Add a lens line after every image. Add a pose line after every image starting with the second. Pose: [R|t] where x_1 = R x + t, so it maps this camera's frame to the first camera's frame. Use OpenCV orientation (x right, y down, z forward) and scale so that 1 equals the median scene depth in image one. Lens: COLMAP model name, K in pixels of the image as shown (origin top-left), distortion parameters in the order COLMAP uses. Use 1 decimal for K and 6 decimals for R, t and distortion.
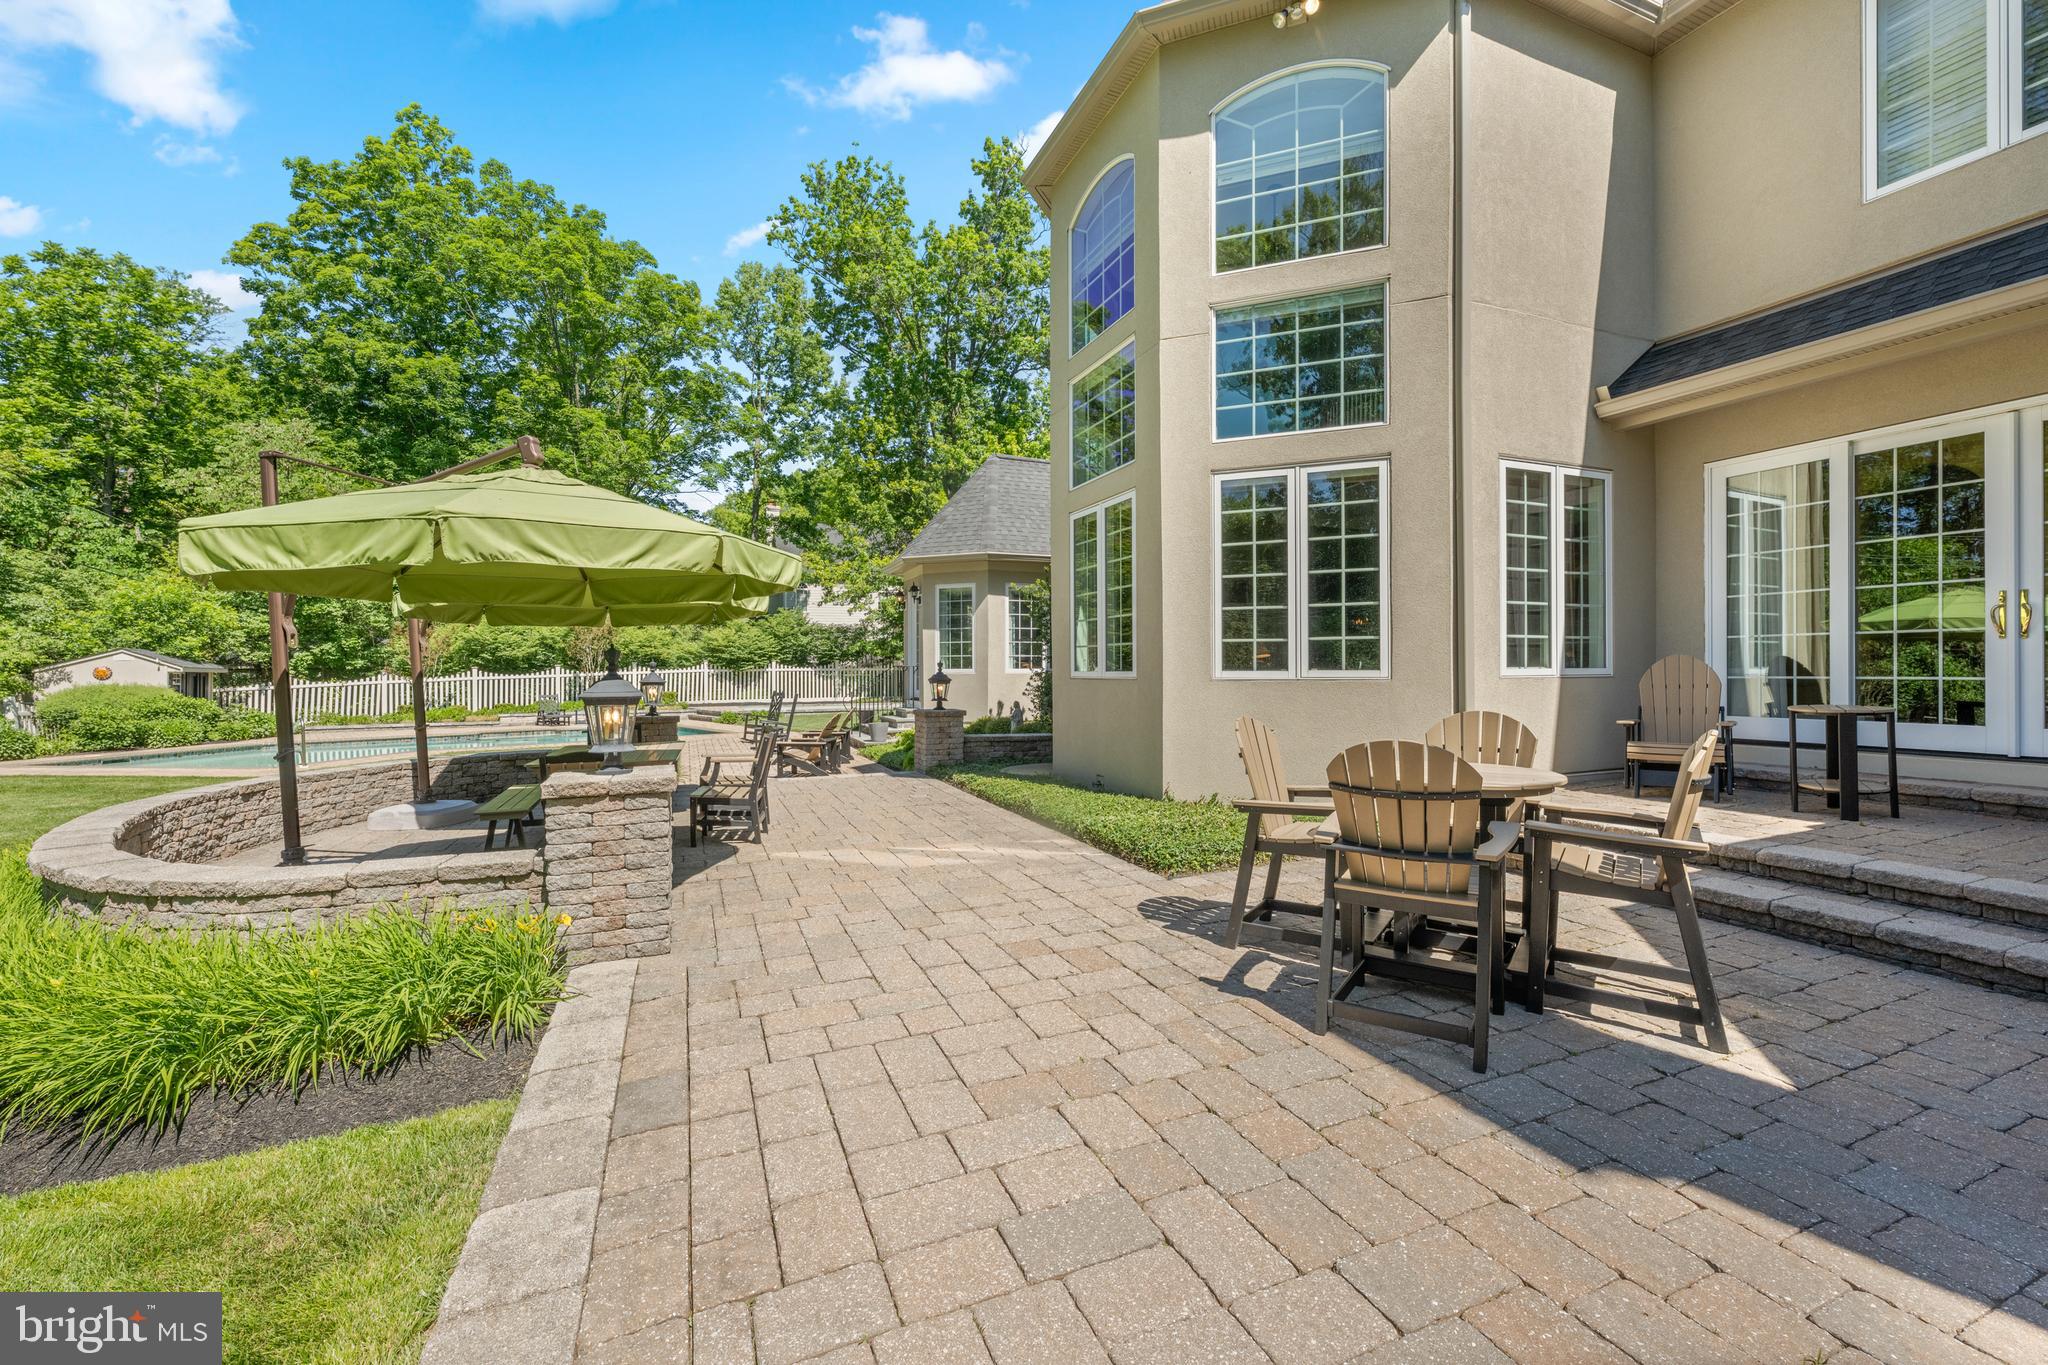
lens RADIAL K [[807.6, 0, 1024.0], [0, 807.6, 682.5], [0, 0, 1]] dist [0.000598, 0.000193]
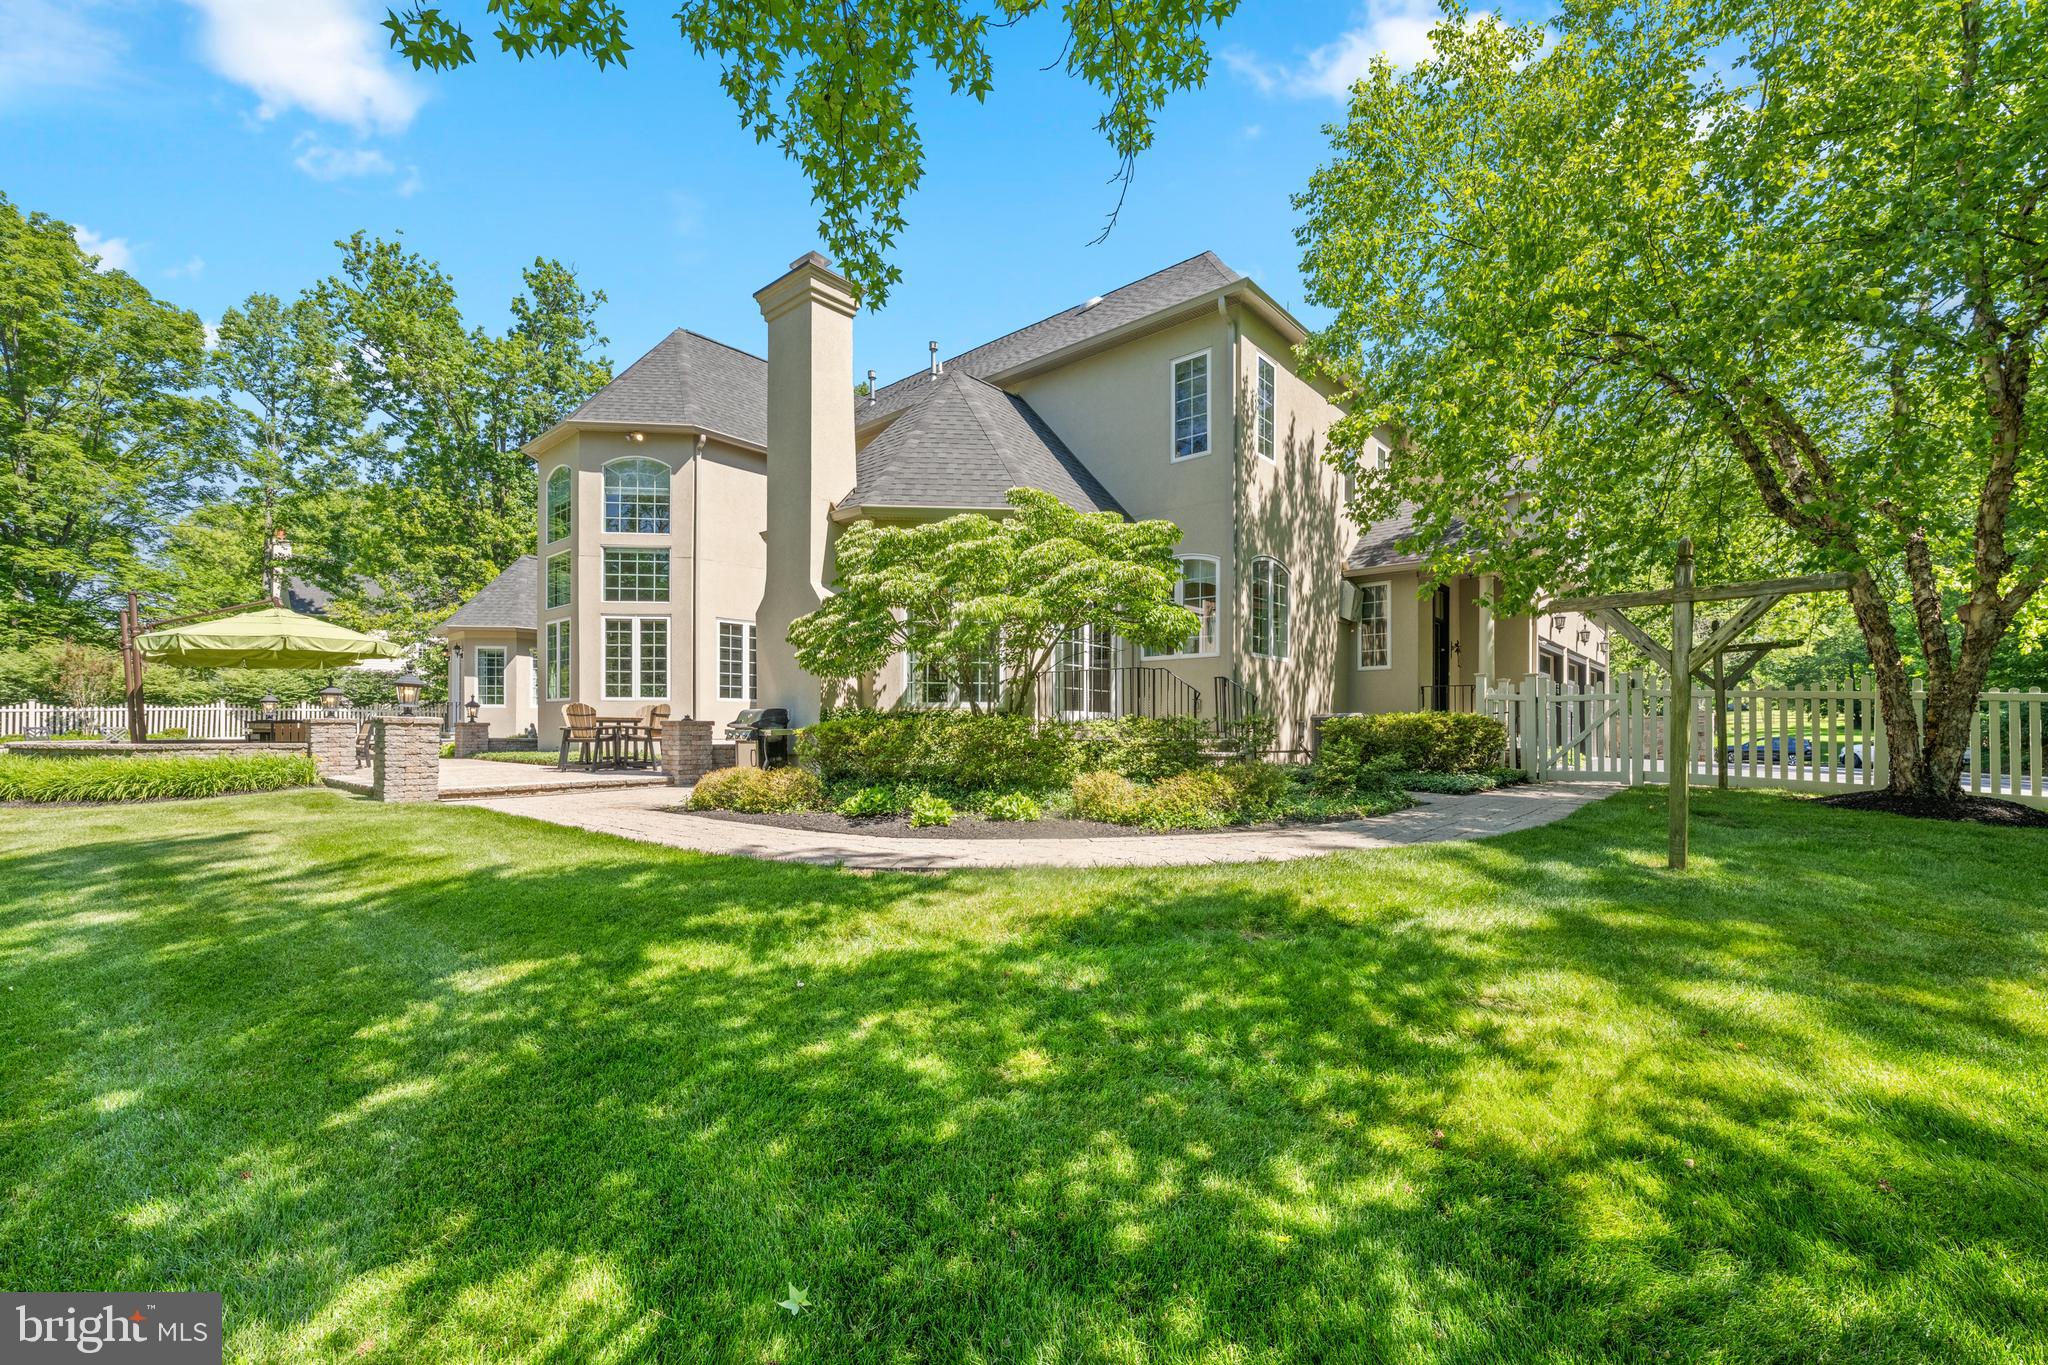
lens RADIAL K [[808.3, 0, 1010.5], [0, 808.3, 738.3], [0, 0, 1]] dist [-0.000853, -0.000146]
pose [[0.897396, 0.003001, 0.441216, 0.058599], [-0.000896, 0.999987, -0.004978, 0.026274], [-0.441226, 0.004071, 0.897387, -0.372440]]
